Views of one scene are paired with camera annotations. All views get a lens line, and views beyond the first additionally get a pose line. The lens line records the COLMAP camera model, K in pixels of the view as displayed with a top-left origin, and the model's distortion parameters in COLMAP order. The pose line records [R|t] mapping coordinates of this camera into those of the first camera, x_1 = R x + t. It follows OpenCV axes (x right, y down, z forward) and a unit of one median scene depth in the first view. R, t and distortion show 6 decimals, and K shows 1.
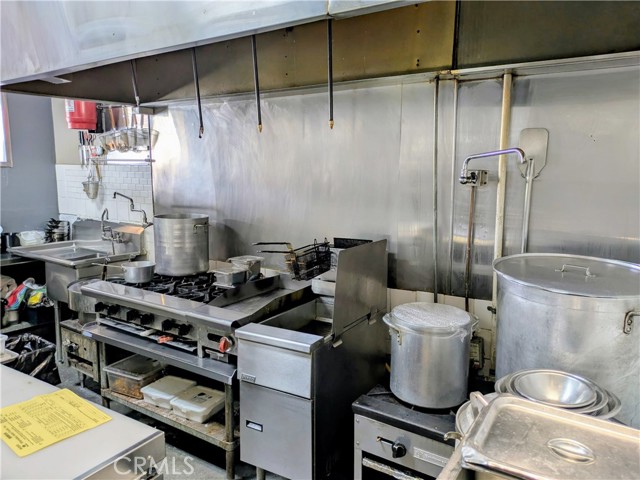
lens RADIAL K [[477.5, 0, 323.0], [0, 477.5, 243.0], [0, 0, 1]] dist [0.047990, -0.039734]
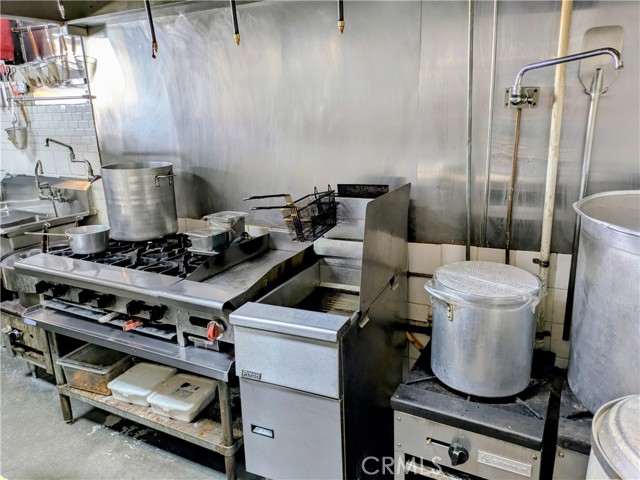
lens RADIAL K [[477.5, 0, 325.3], [0, 477.5, 242.7], [0, 0, 1]] dist [0.047990, -0.039734]
pose [[0.994865, -0.059902, 0.081581, -0.069682], [0.050057, 0.991776, 0.117793, -0.008874], [-0.087967, -0.113104, 0.989681, 0.202386]]
